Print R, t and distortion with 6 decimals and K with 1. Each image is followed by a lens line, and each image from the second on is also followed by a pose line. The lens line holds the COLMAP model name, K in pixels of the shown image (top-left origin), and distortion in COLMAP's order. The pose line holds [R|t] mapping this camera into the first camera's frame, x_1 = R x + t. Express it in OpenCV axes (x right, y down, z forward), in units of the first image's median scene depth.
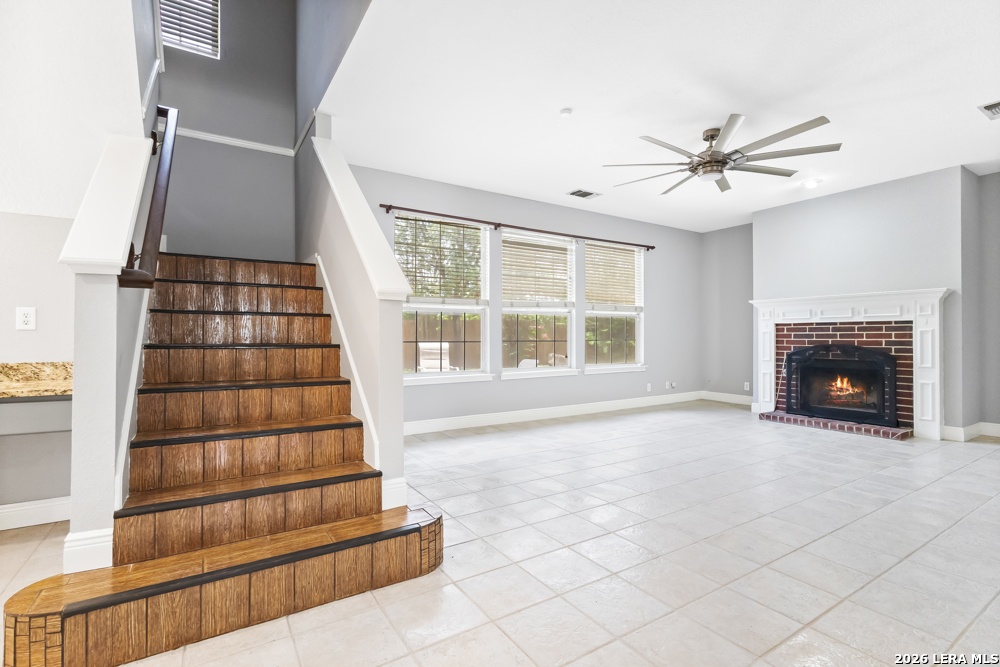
lens RADIAL K [[460.2, 0, 510.1], [0, 460.2, 334.7], [0, 0, 1]] dist [-0.001439, 0.003252]
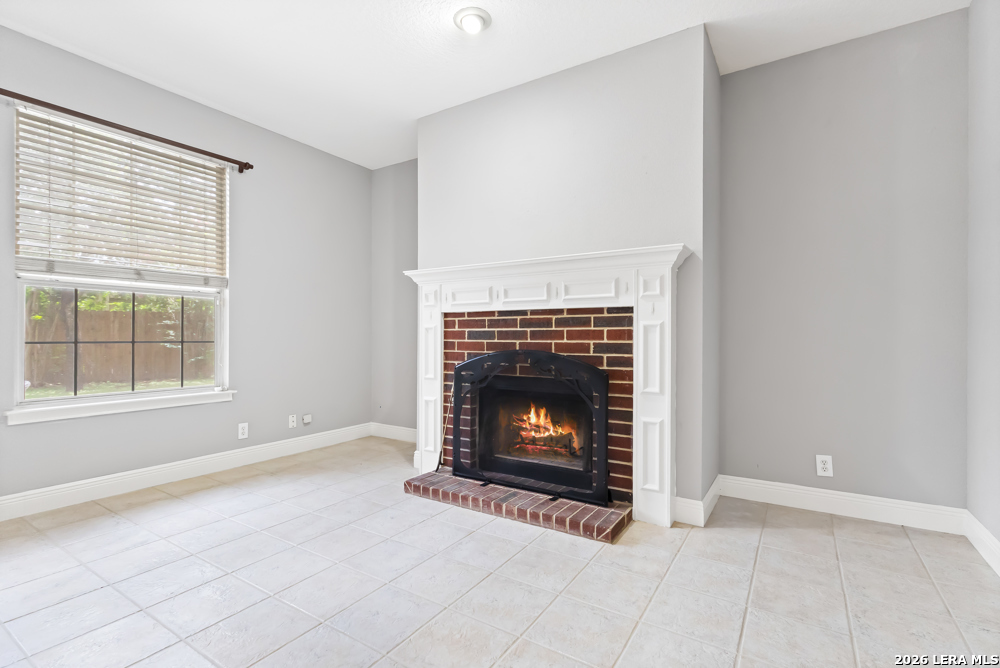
lens RADIAL K [[460.2, 0, 495.9], [0, 460.2, 335.7], [0, 0, 1]] dist [-0.001439, 0.003252]
pose [[0.921910, 0.006475, 0.387350, 0.472817], [-0.006822, 0.999977, -0.000479, 0.004328], [-0.387344, -0.002200, 0.921933, 0.515933]]
